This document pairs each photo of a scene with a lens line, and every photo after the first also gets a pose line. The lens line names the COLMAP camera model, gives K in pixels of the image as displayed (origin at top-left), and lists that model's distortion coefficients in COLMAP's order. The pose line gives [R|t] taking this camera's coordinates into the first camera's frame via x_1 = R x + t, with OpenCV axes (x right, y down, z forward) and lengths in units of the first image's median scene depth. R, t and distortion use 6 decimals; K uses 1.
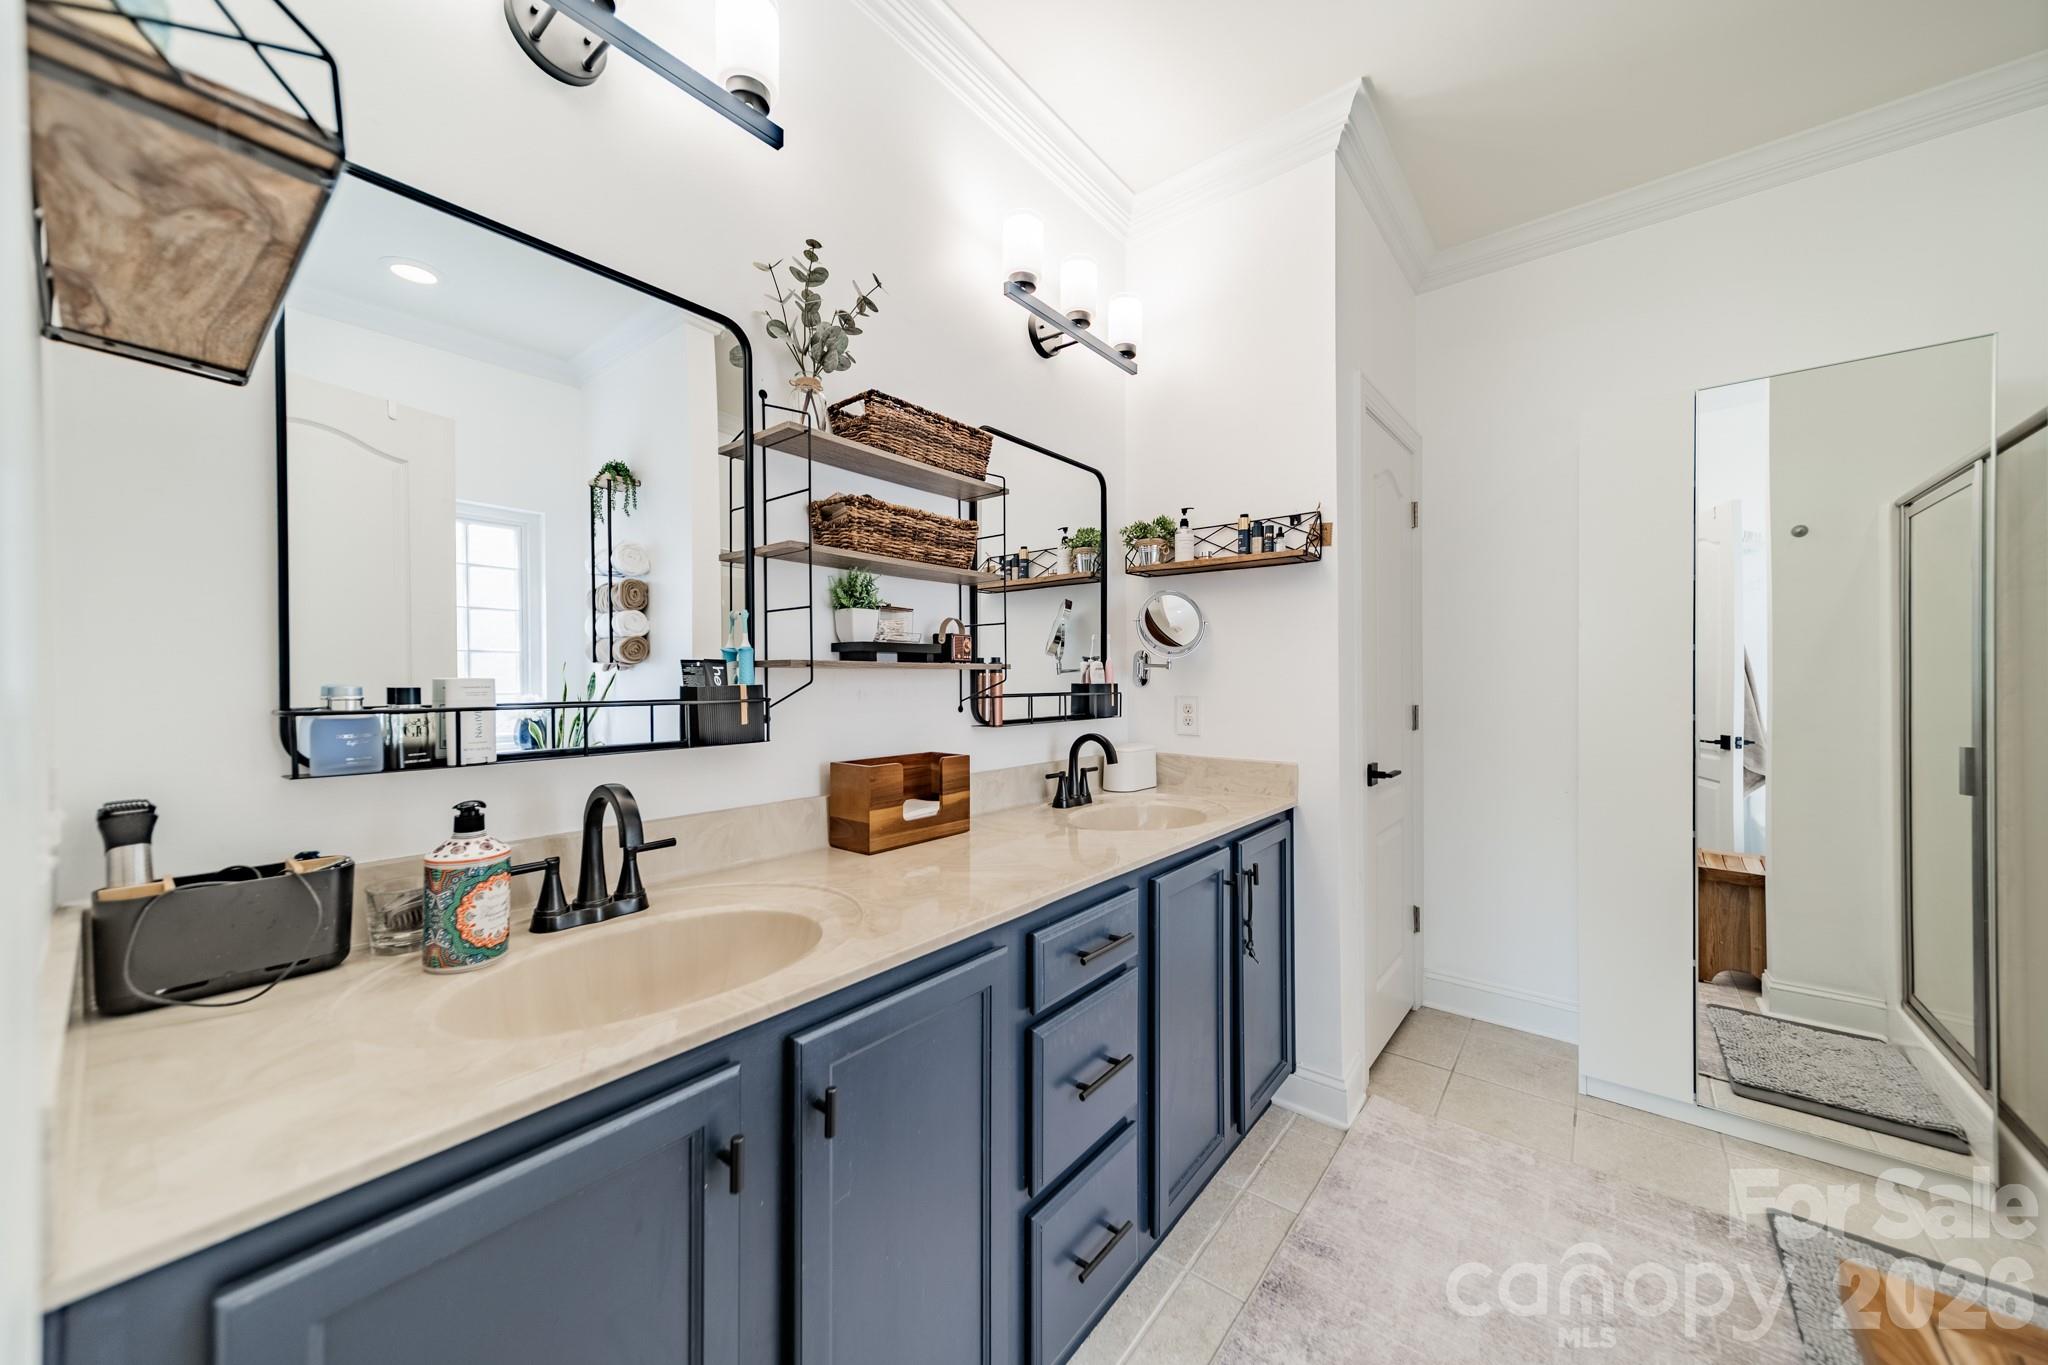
lens RADIAL K [[717.0, 0, 1030.7], [0, 717.0, 682.3], [0, 0, 1]] dist [0.001865, 0.000048]
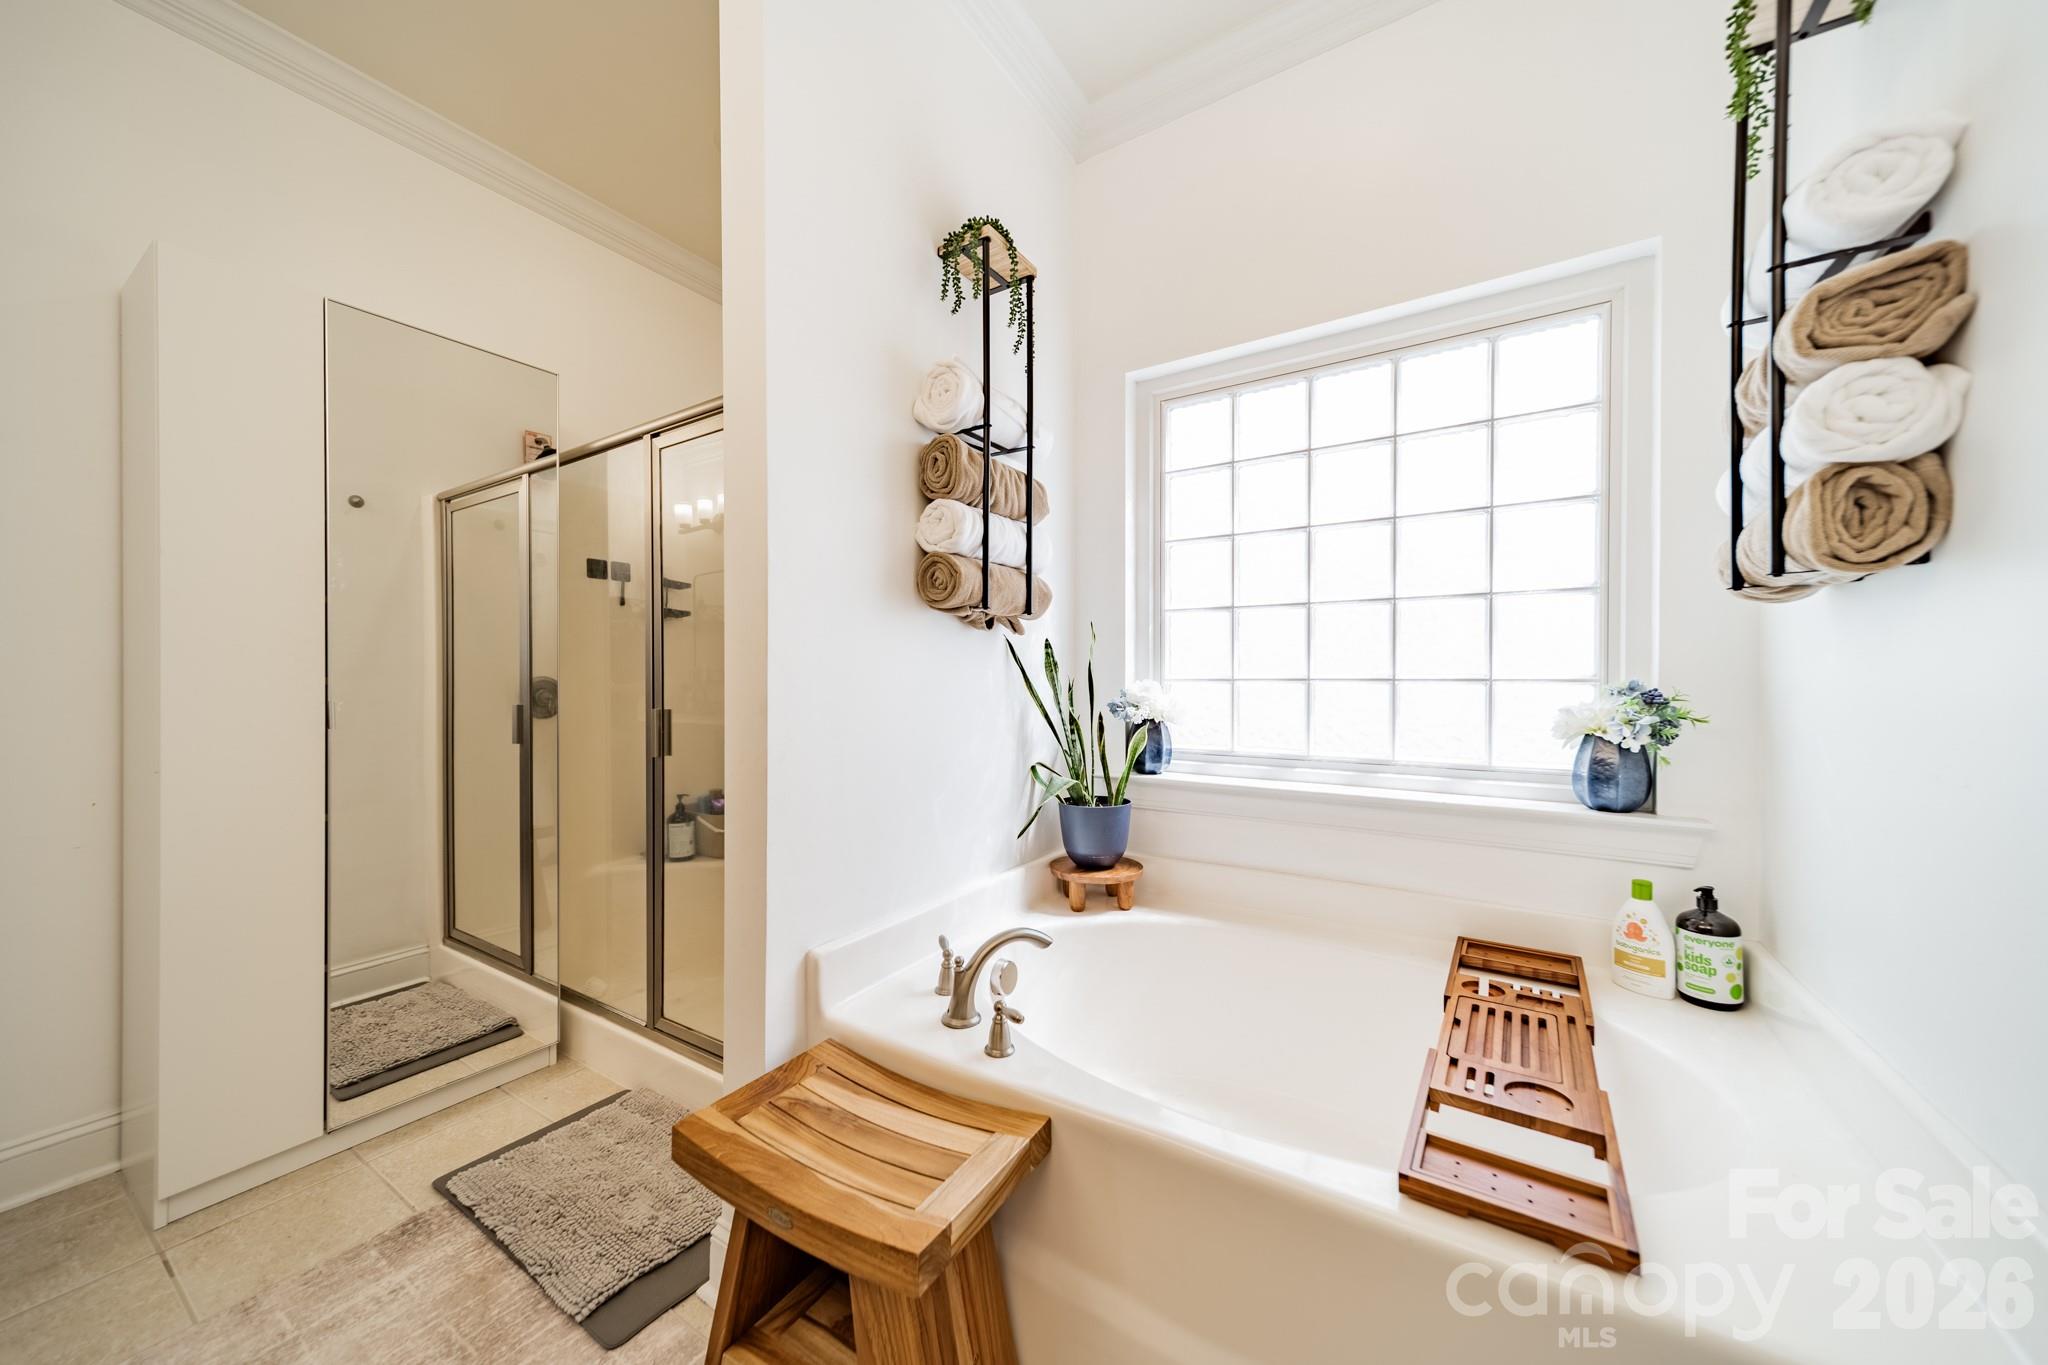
lens RADIAL K [[717.0, 0, 1026.2], [0, 717.0, 682.6], [0, 0, 1]] dist [0.001865, 0.000048]
pose [[-0.118261, 0.002132, 0.992980, -0.020000], [0.001896, 0.999996, -0.001921, 0.050767], [-0.992981, 0.001655, -0.118264, 0.252284]]
